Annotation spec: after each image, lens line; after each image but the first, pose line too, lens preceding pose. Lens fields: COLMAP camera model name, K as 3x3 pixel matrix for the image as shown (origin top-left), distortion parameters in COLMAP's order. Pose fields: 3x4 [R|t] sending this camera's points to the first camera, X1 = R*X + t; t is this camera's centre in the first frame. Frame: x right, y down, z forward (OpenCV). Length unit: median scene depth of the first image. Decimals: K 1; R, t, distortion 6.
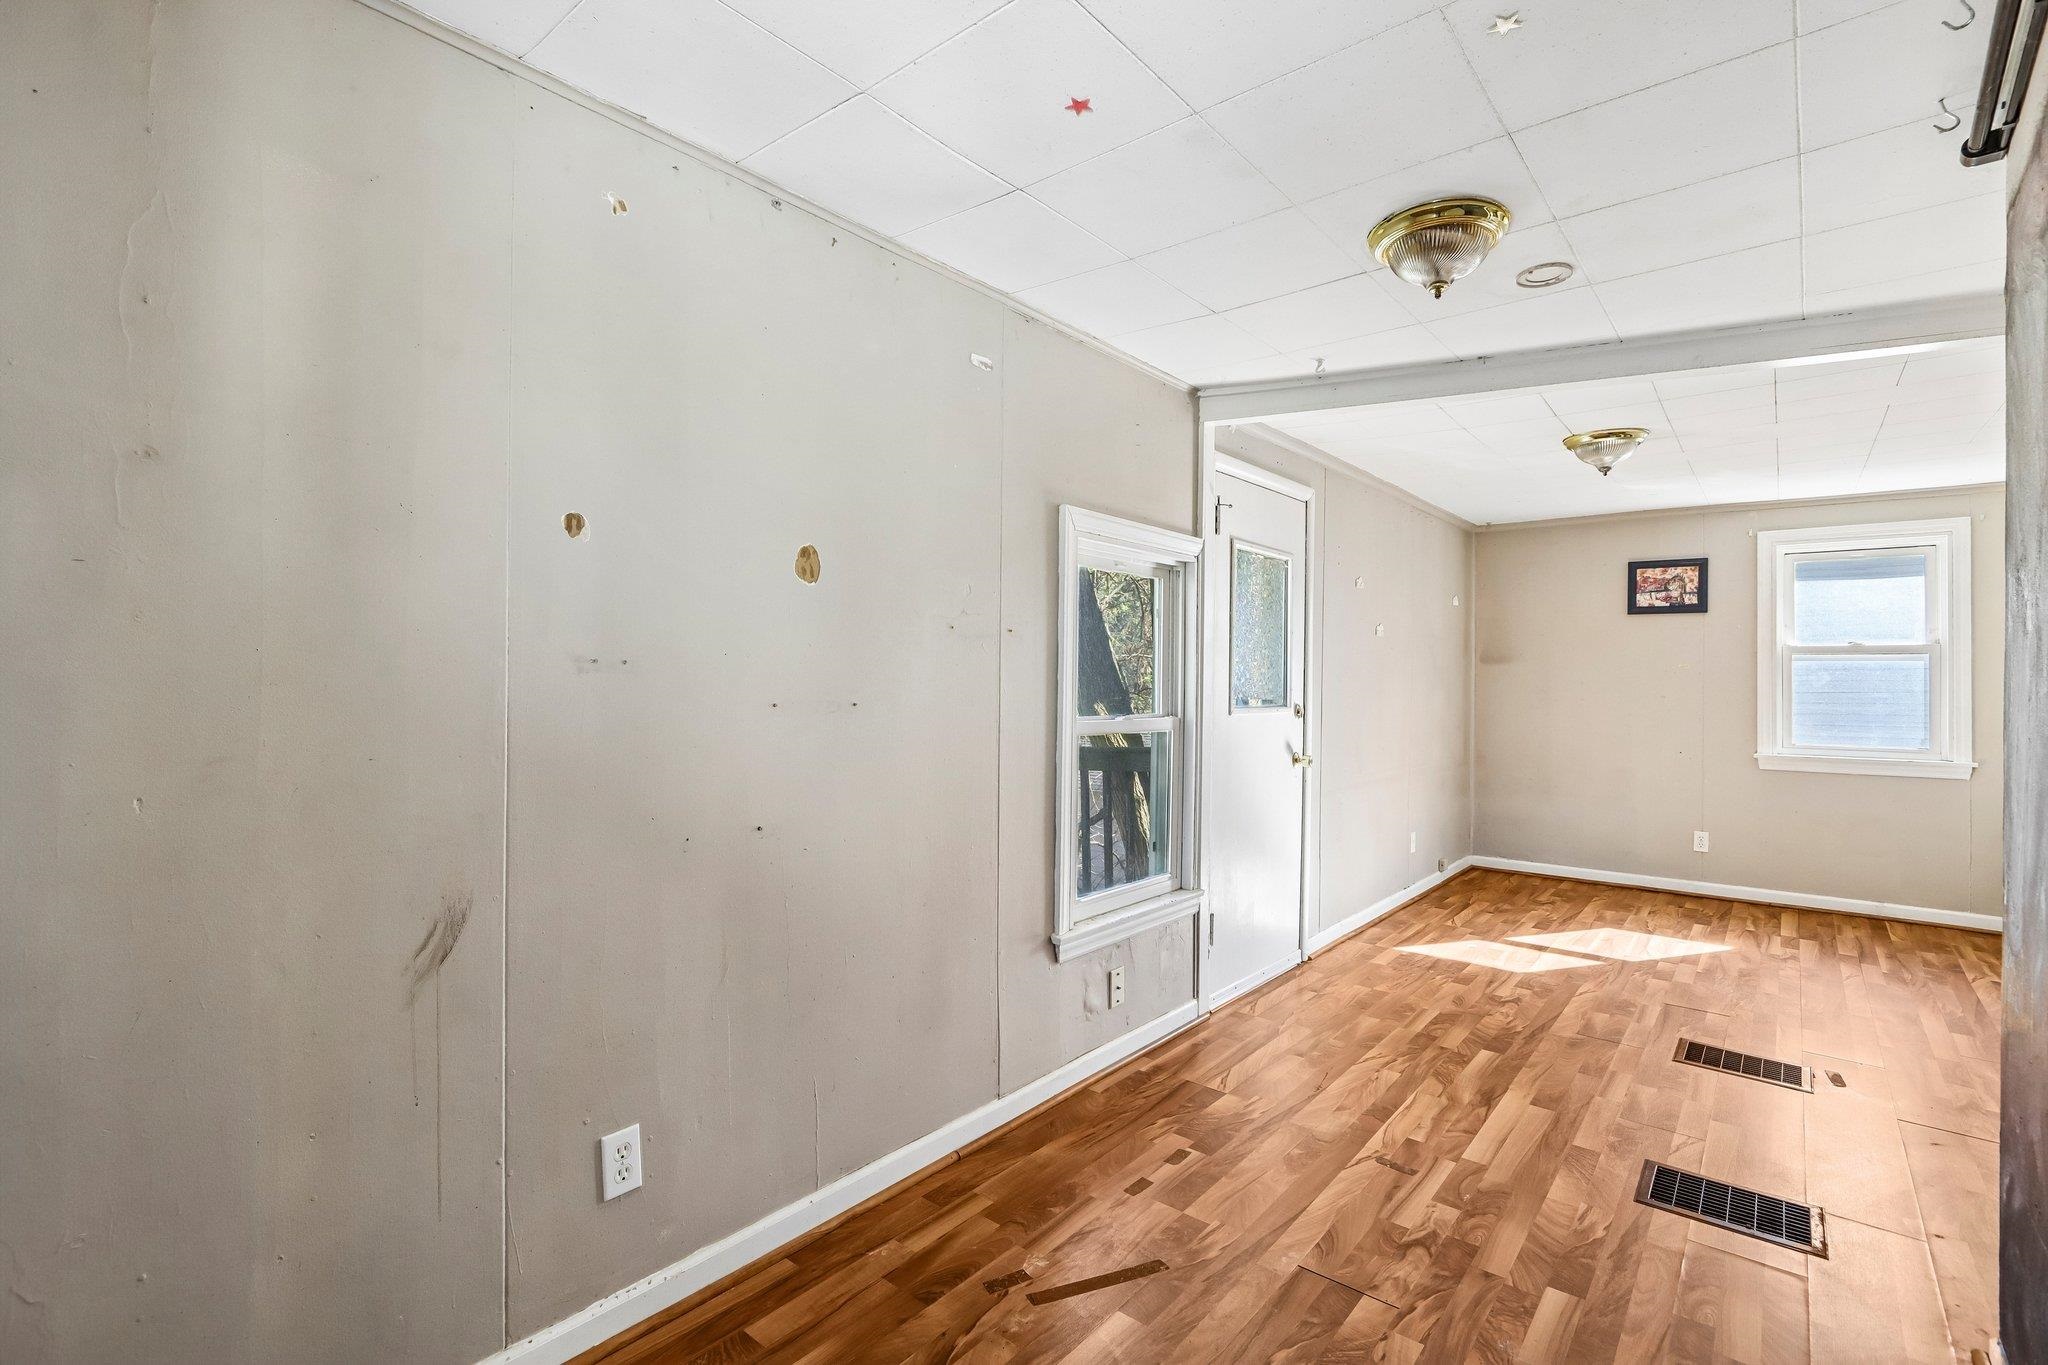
lens RADIAL K [[946.9, 0, 1015.7], [0, 946.9, 672.6], [0, 0, 1]] dist [-0.014792, 0.000448]
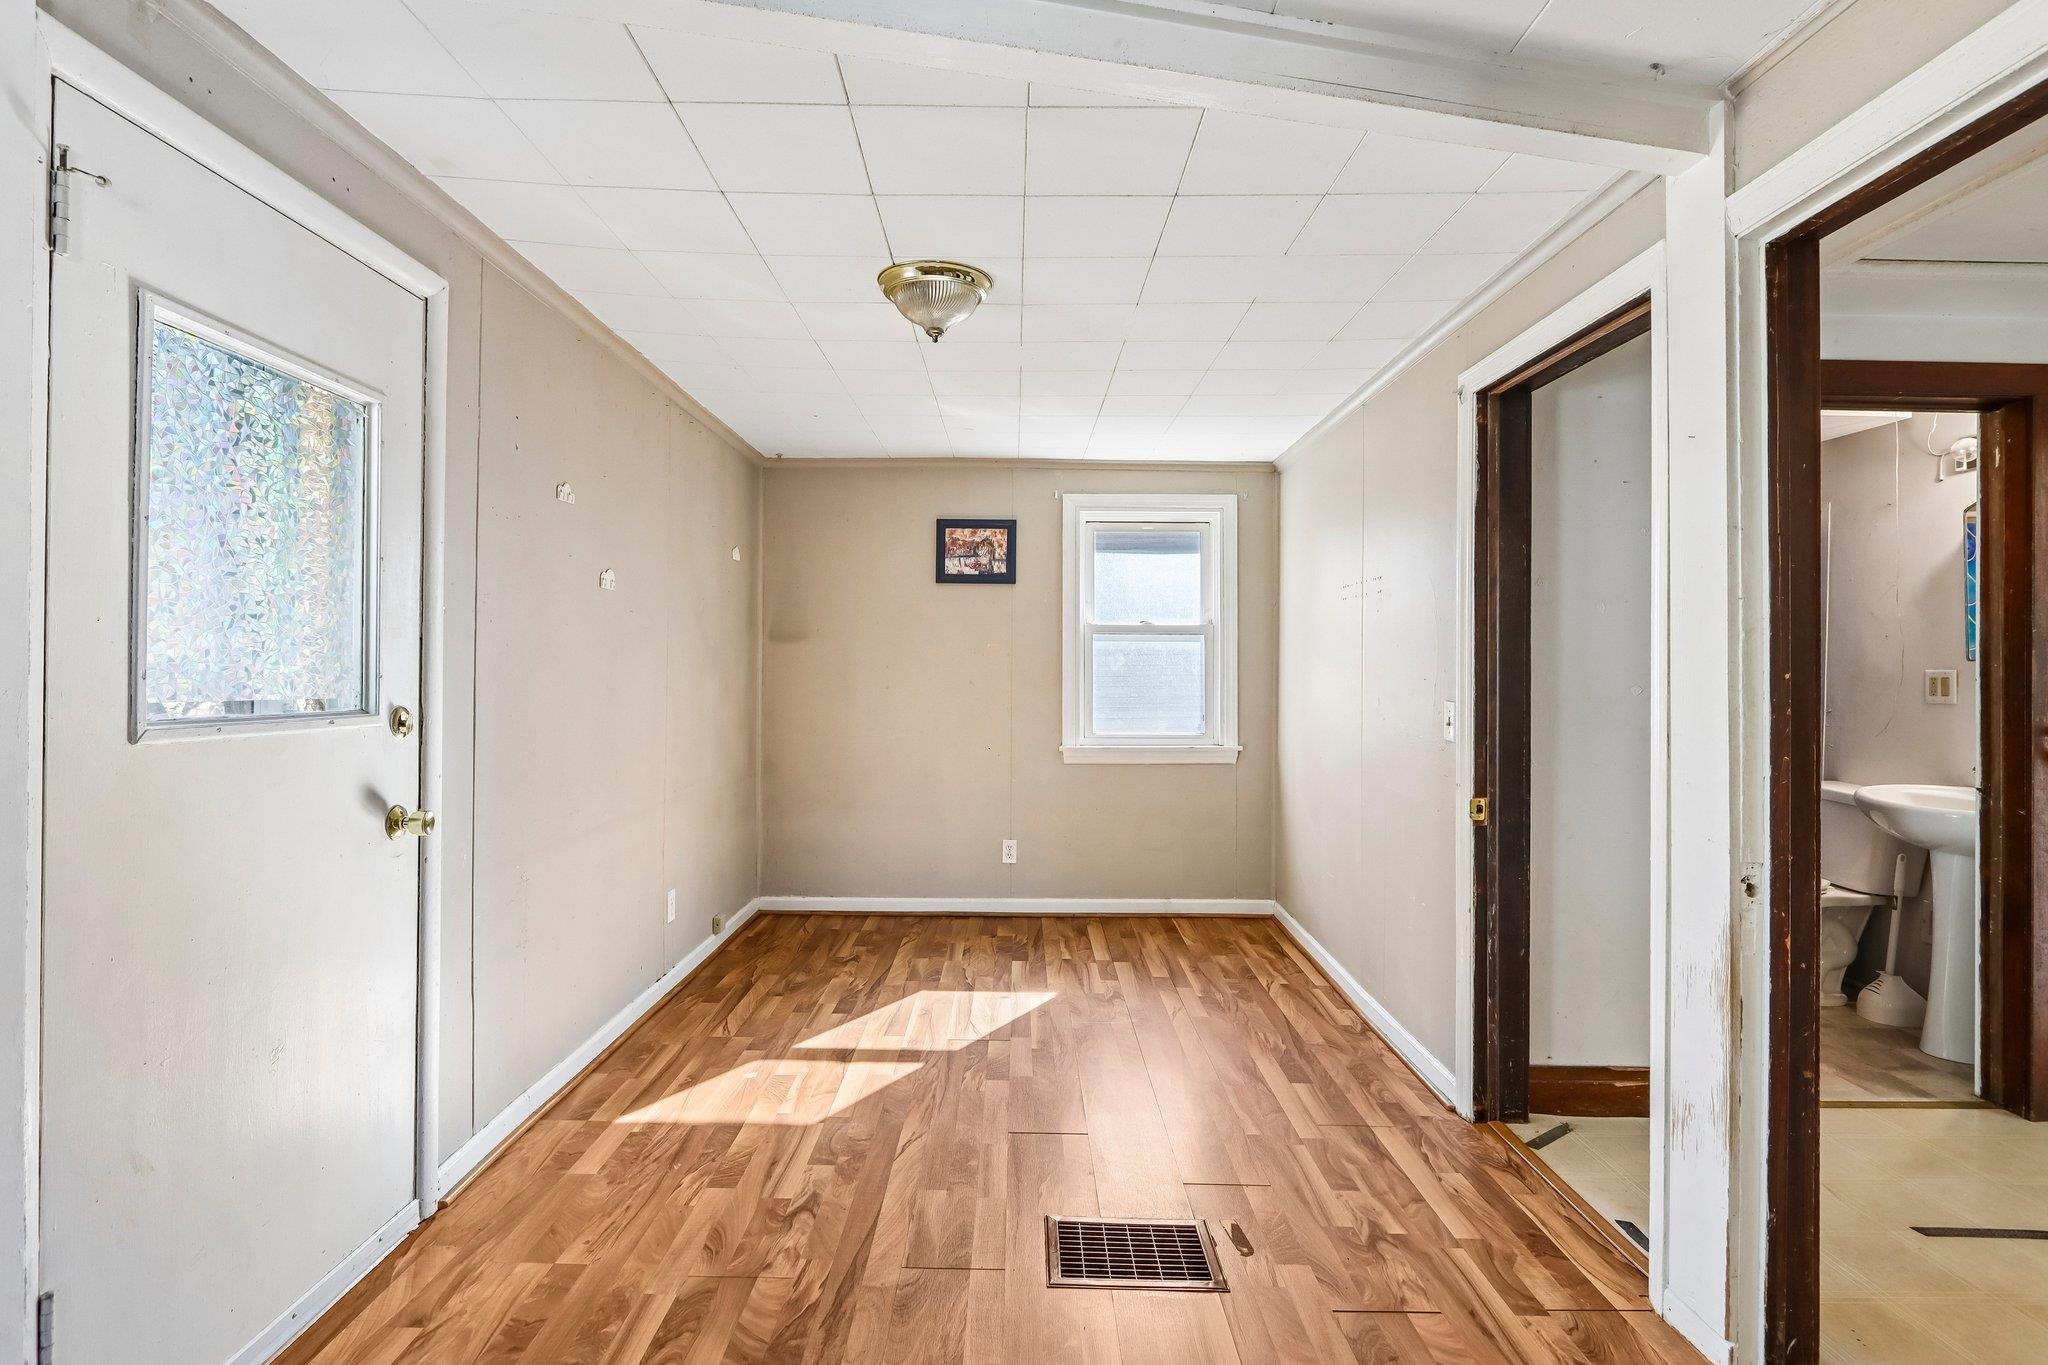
lens RADIAL K [[986.5, 0, 1023.7], [0, 986.5, 672.2], [0, 0, 1]] dist [-0.013948, 0.001422]
pose [[0.767524, -0.005405, 0.640998, 0.202521], [-0.001257, 0.999950, 0.009936, 0.009461], [-0.641020, -0.008431, 0.767478, 0.373580]]
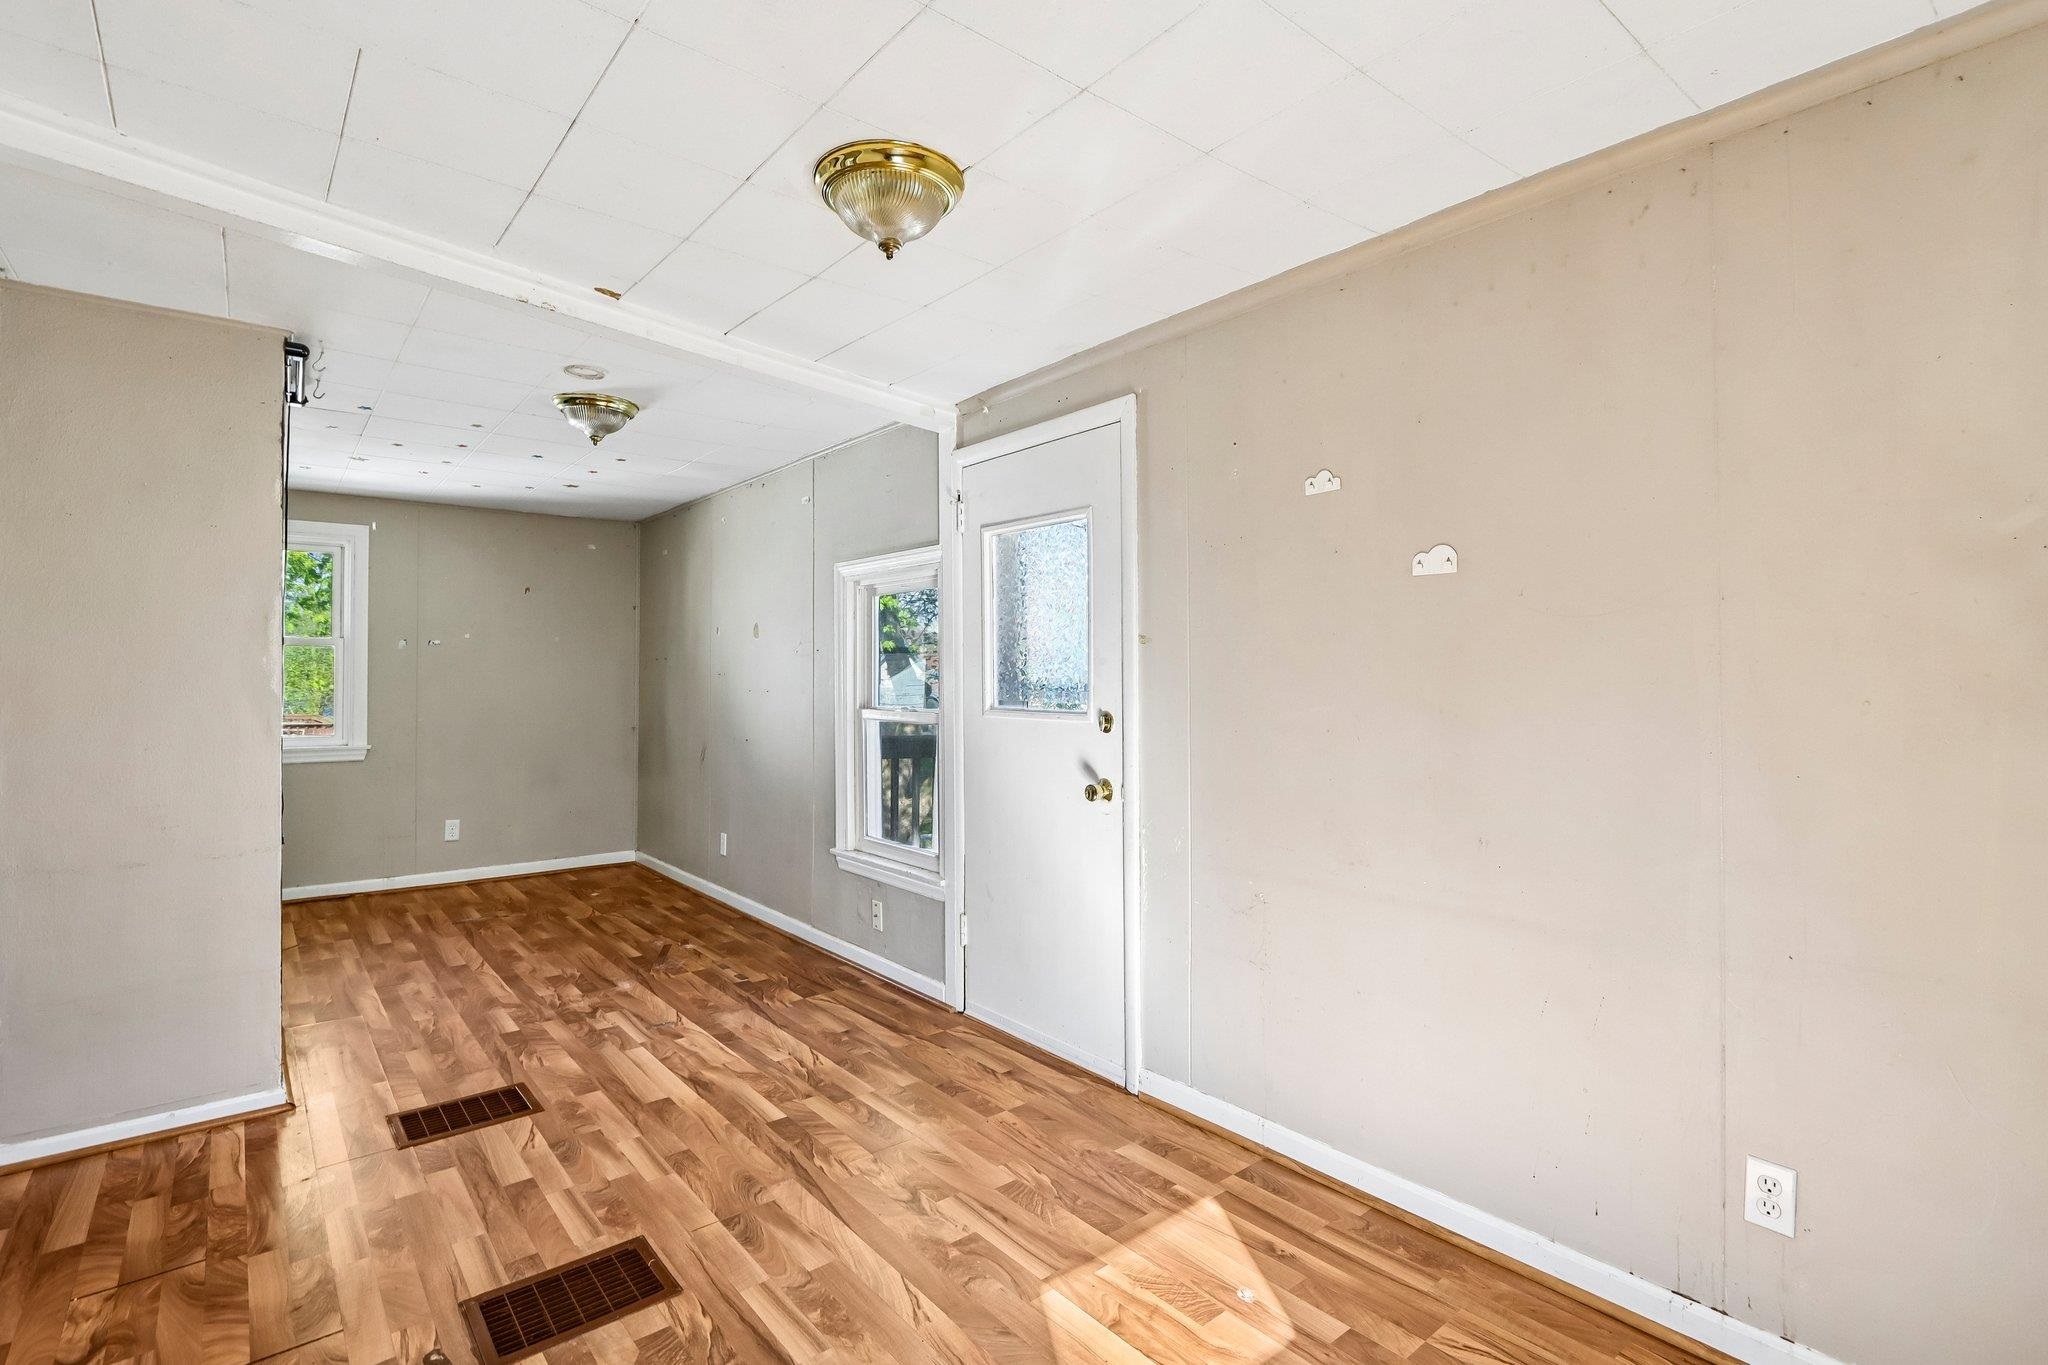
lens RADIAL K [[968.5, 0, 1024.0], [0, 968.5, 682.5], [0, 0, 1]] dist [-0.009163, 0.000173]
pose [[-0.190714, -0.006252, -0.981626, 0.938484], [0.003142, 0.999971, -0.006980, 0.014704], [0.981641, -0.004415, -0.190689, 0.989090]]
